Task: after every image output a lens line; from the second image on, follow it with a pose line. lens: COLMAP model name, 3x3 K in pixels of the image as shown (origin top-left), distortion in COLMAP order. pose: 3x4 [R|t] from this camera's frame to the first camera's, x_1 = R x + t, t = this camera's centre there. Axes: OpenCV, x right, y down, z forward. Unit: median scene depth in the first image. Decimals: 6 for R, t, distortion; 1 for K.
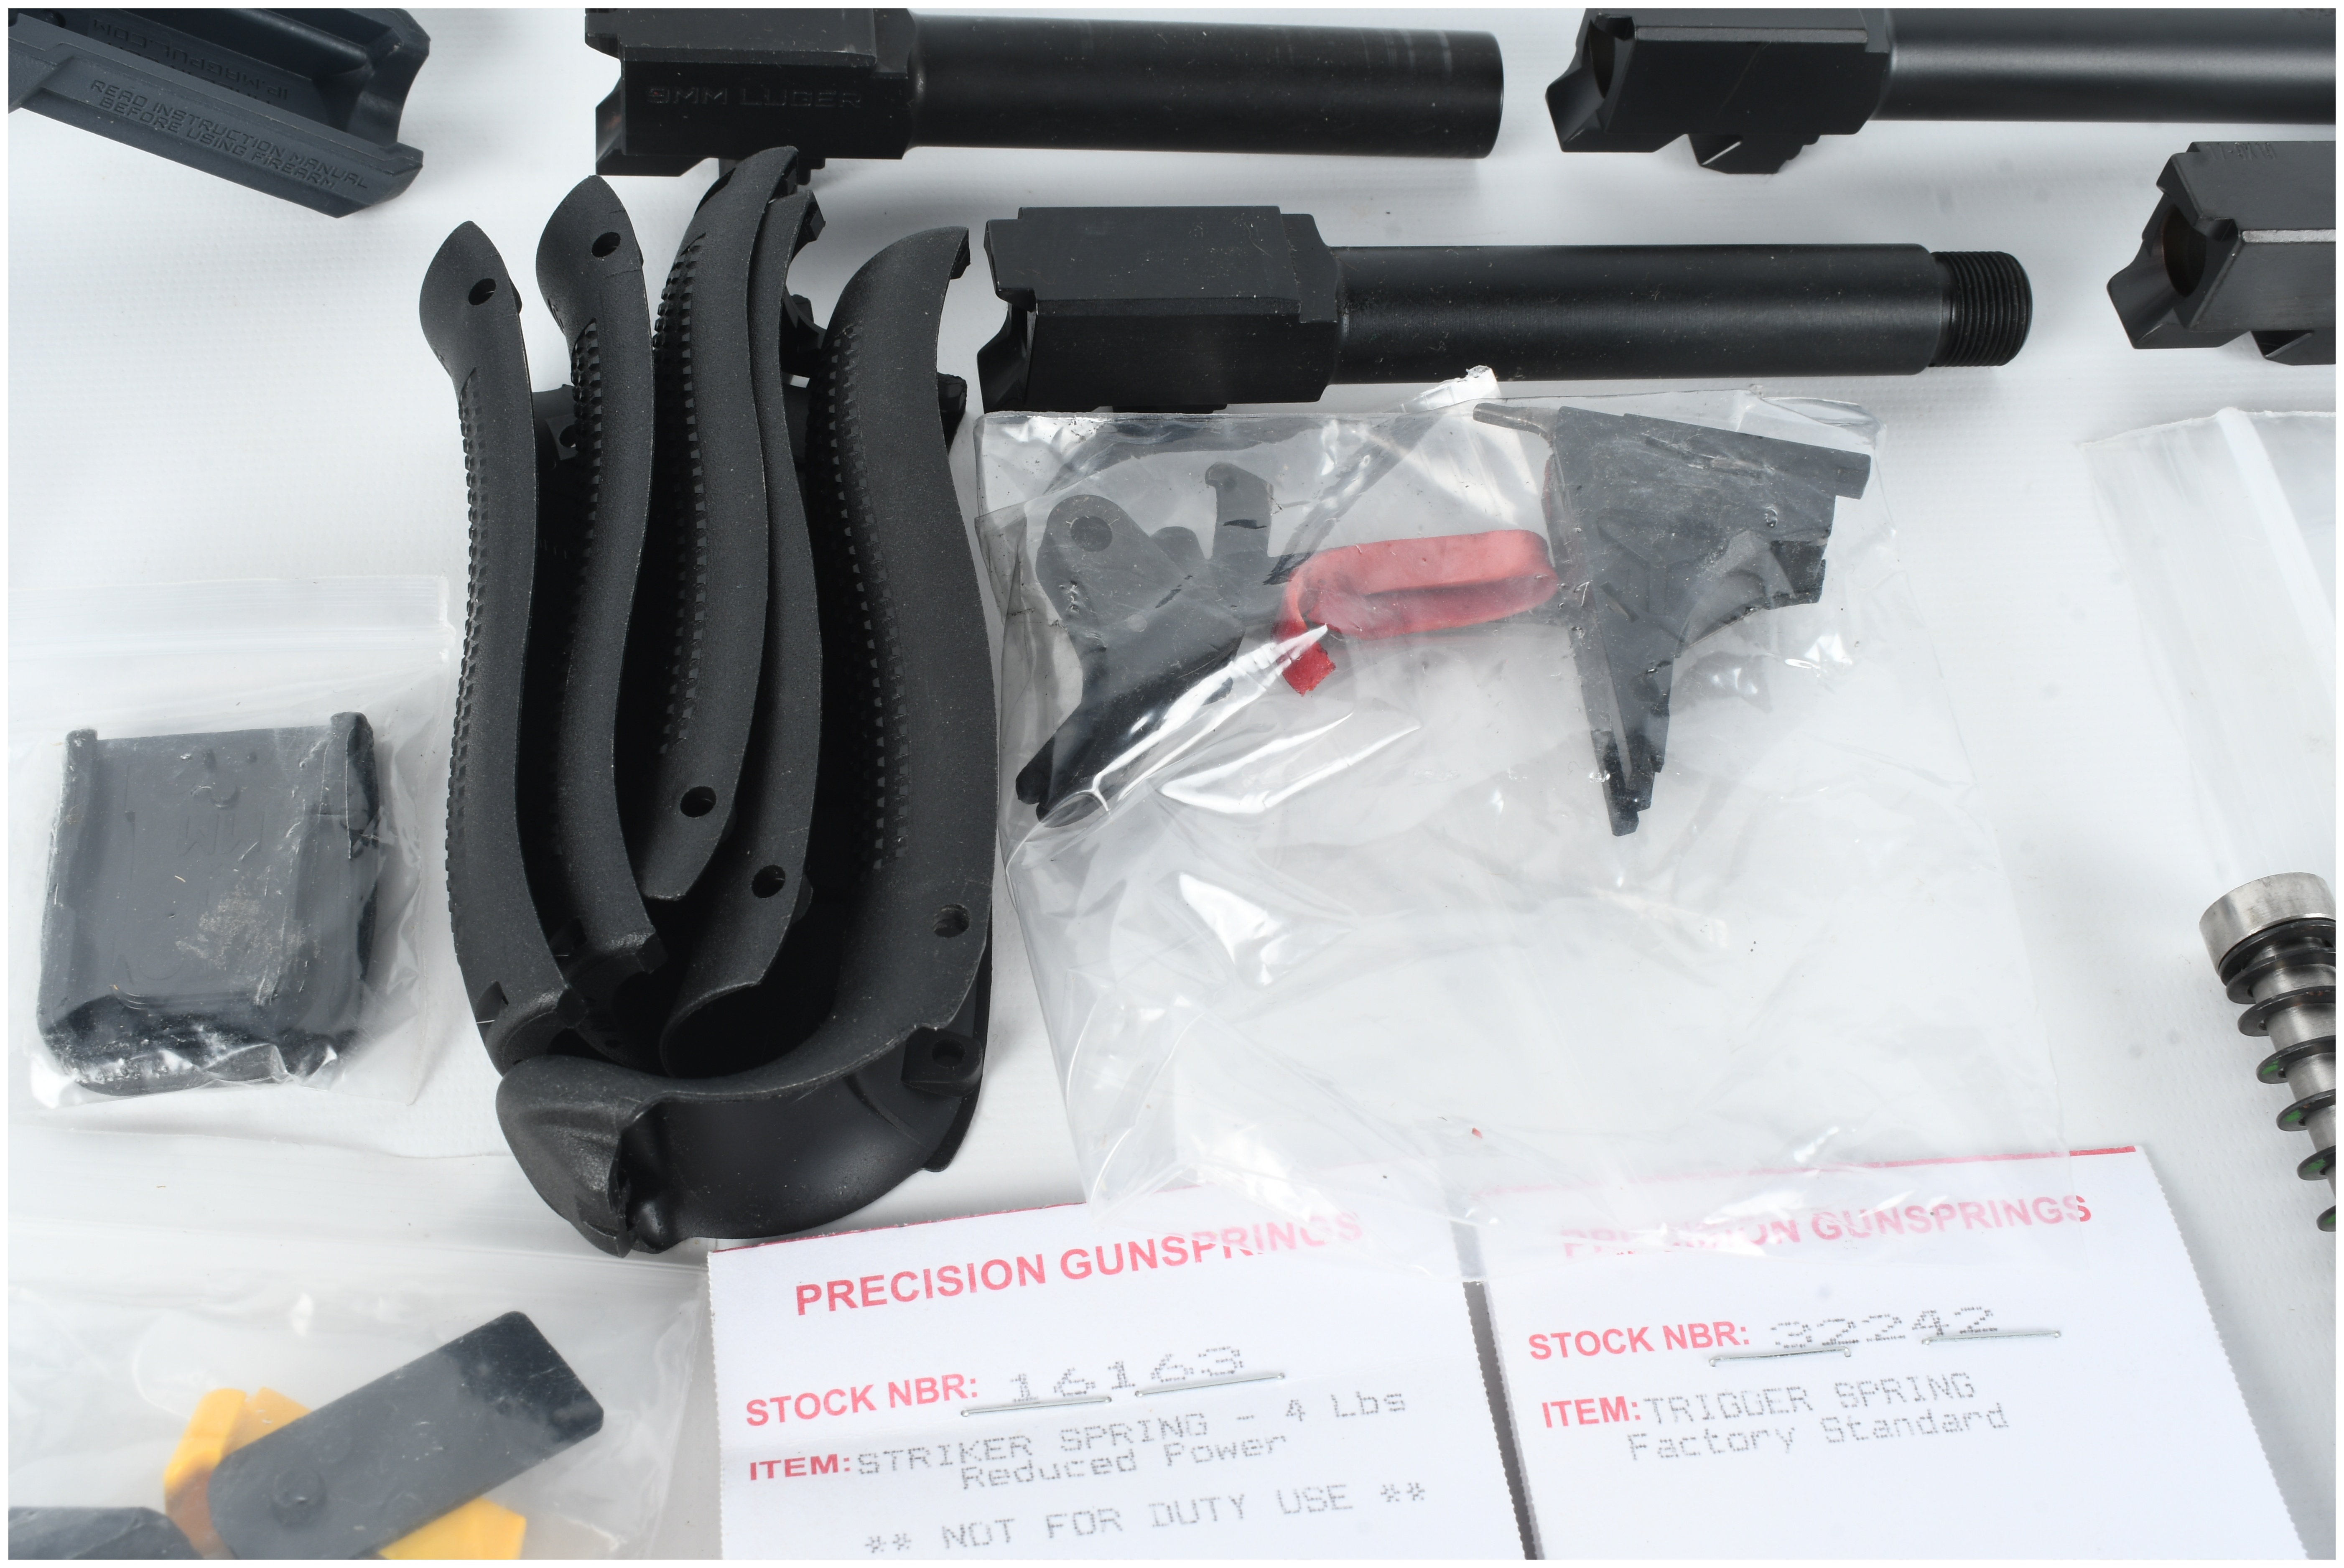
lens RADIAL K [[2920.0, 0, 1172.0], [0, 2920.0, 784.0], [0, 0, 1]] dist [-0.070304, -0.003952]
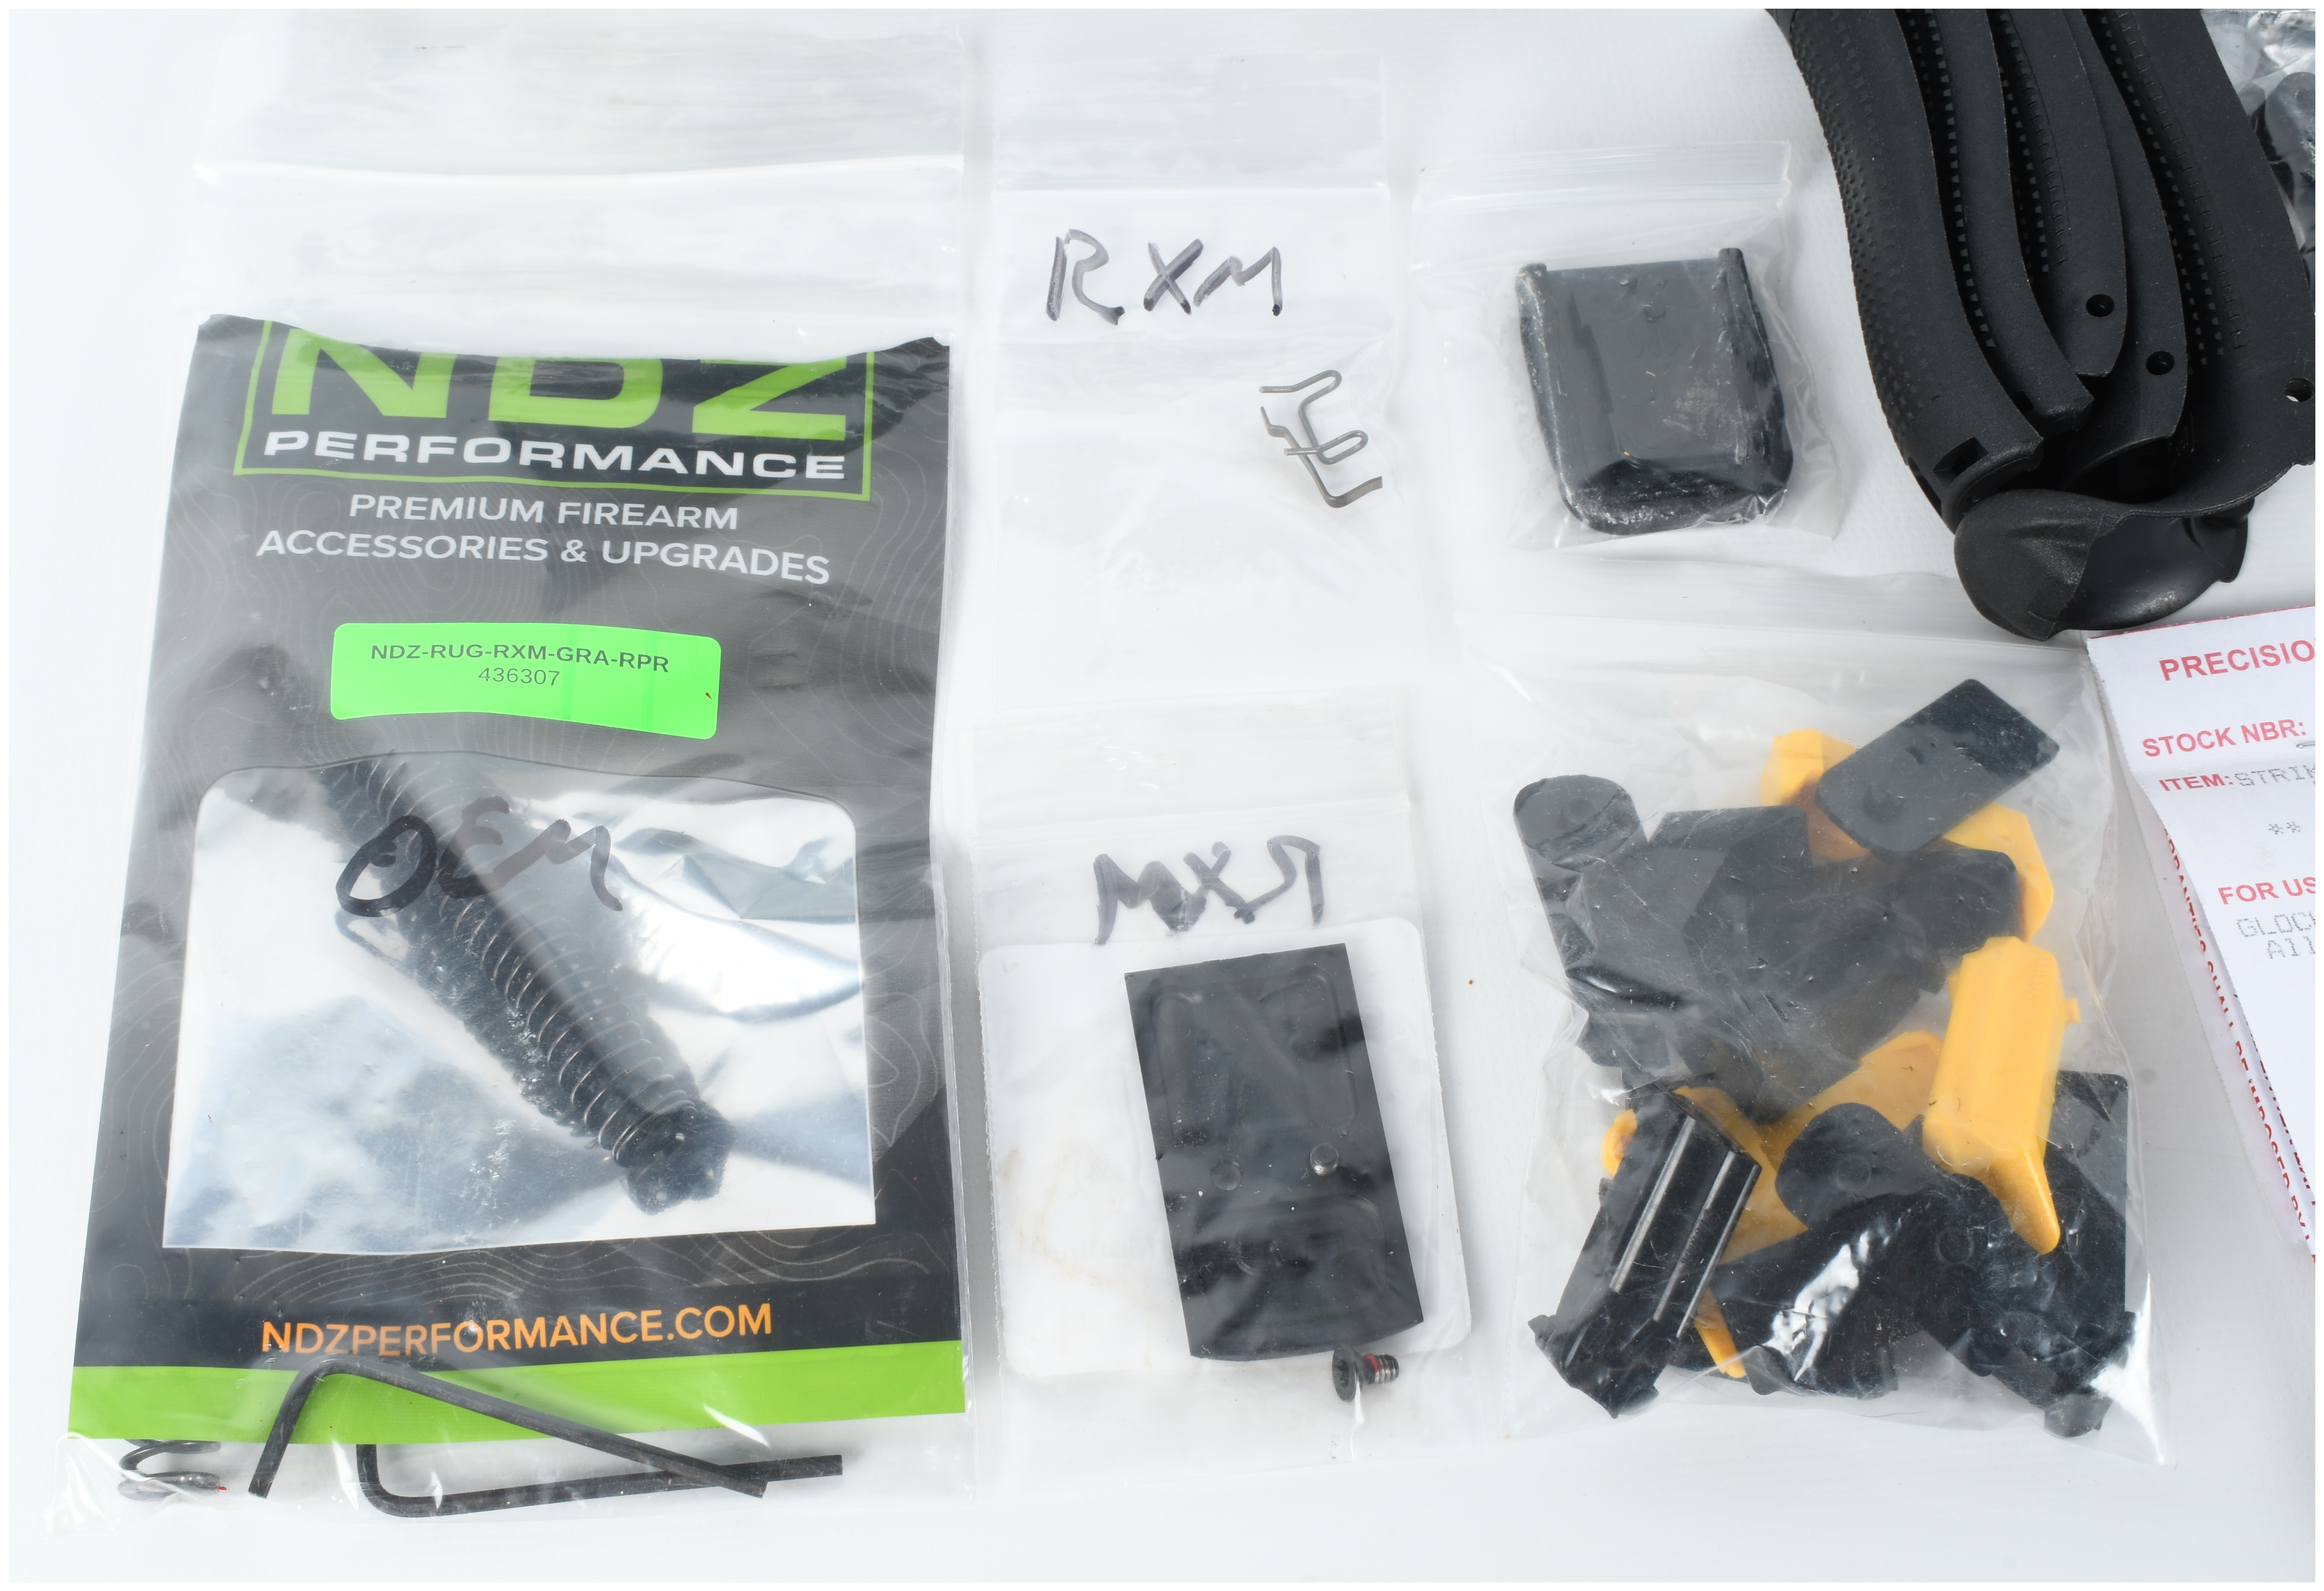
lens RADIAL K [[3108.3, 0, 1162.0], [0, 3108.3, 795.5], [0, 0, 1]] dist [-0.083461, 0.003315]
pose [[0.999332, -0.012354, -0.034395, -0.521764], [0.016641, 0.991723, 0.127311, 0.040217], [0.032538, -0.127798, 0.991266, -0.442330]]
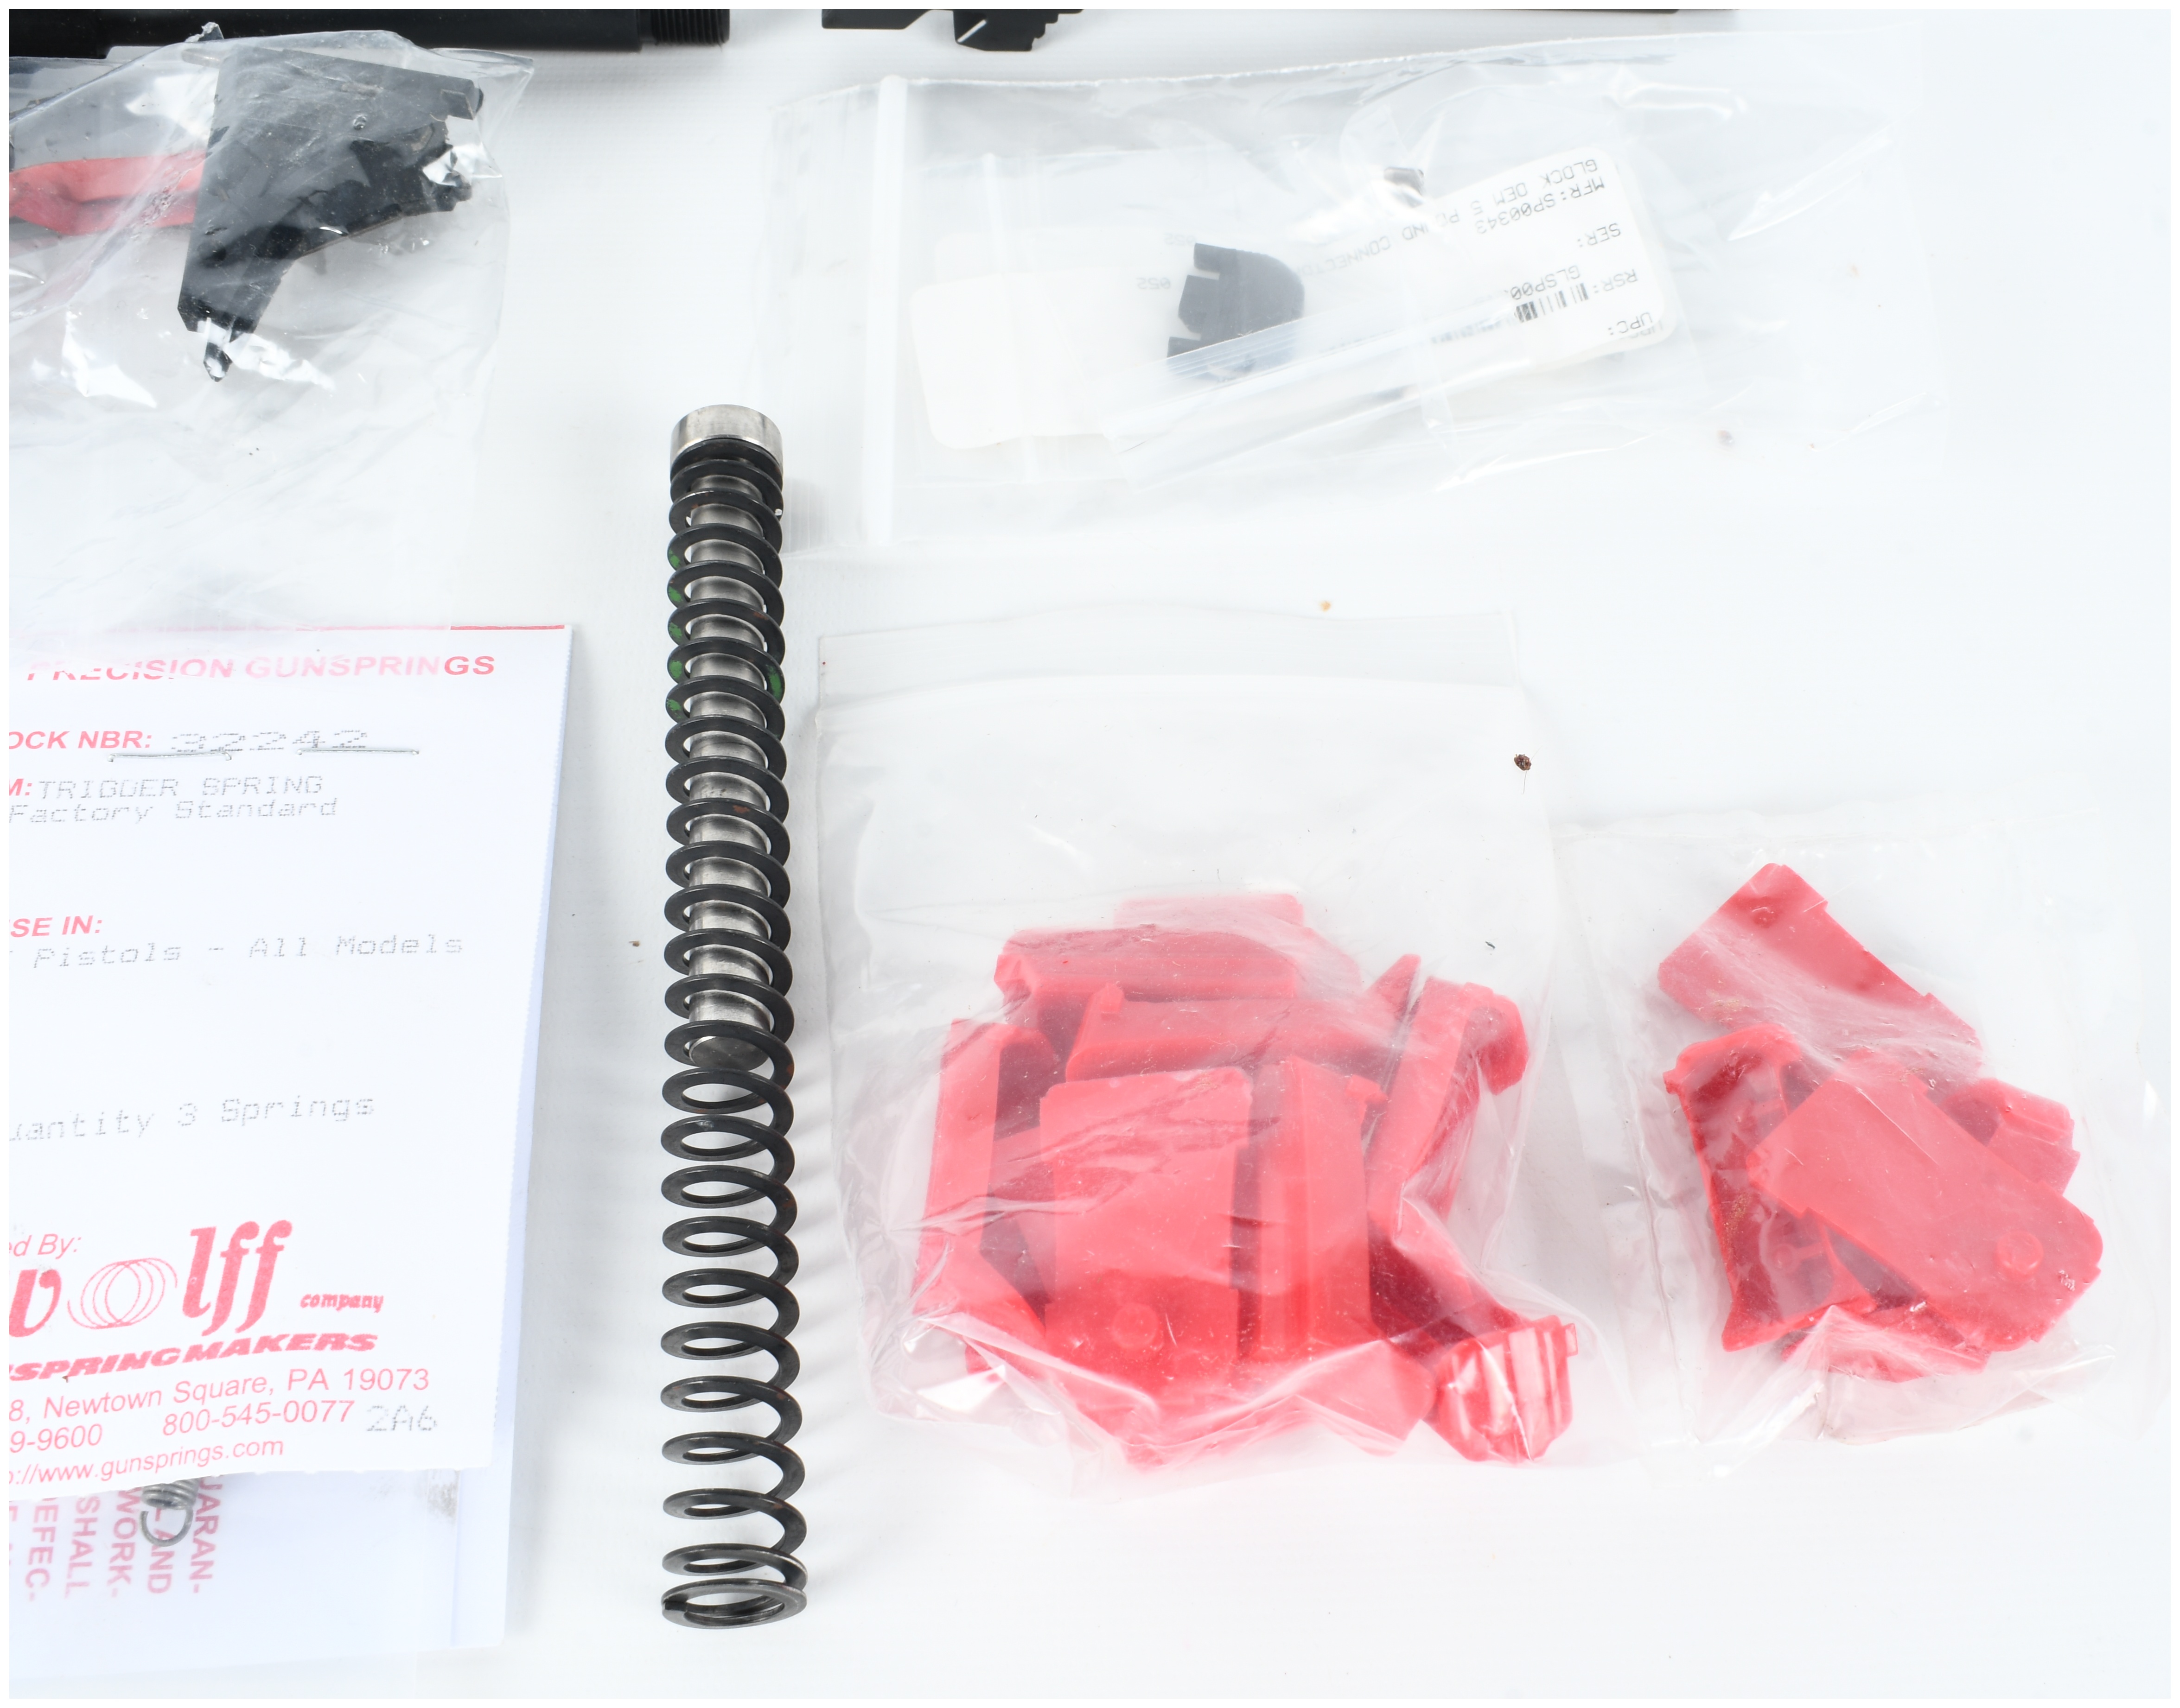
lens RADIAL K [[2647.6, 0, 1230.7], [0, 2647.6, 855.8], [0, 0, 1]] dist [-0.077444, 0.001616]
pose [[0.999329, 0.025073, -0.026693, 0.643921], [-0.024899, 0.999667, 0.006828, 0.208104], [0.026856, -0.006158, 0.999620, -0.071243]]
